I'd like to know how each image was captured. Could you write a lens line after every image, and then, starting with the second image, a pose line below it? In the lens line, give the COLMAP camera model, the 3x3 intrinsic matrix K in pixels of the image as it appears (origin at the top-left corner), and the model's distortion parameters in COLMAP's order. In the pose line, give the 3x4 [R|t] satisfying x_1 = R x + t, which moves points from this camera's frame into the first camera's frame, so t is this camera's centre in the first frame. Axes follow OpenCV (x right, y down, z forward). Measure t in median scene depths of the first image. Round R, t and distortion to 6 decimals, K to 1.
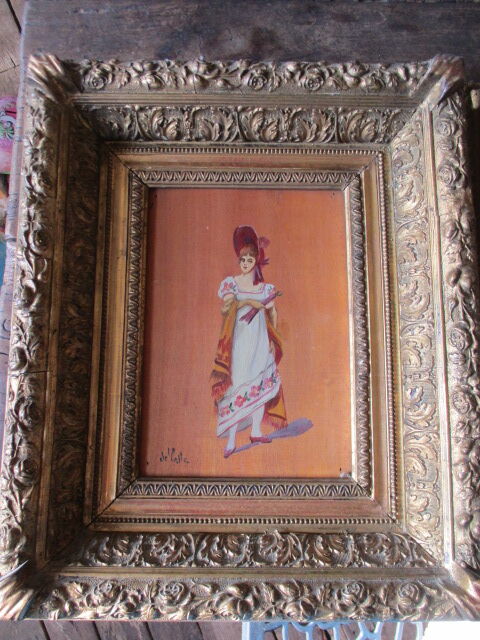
lens RADIAL K [[553.3, 0, 240.1], [0, 553.3, 305.9], [0, 0, 1]] dist [-0.002389, -0.000659]
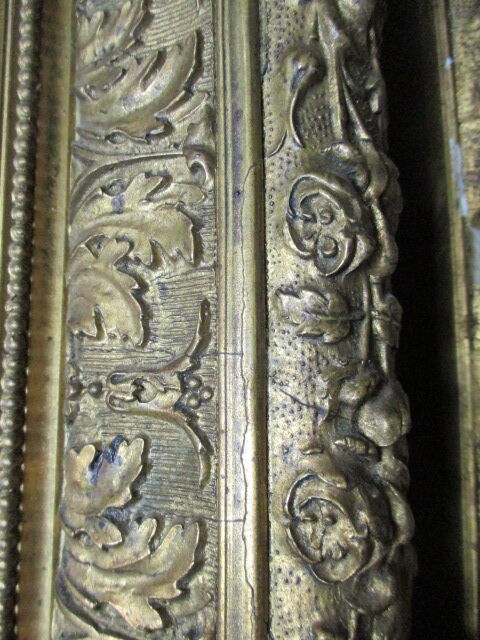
lens RADIAL K [[553.3, 0, 240.1], [0, 553.3, 305.9], [0, 0, 1]] dist [-0.002389, -0.000659]
pose [[0.861646, 0.044740, 0.505534, 0.257065], [-0.072252, 0.996774, 0.034933, 0.085900], [-0.502340, -0.066626, 0.862099, 0.824204]]
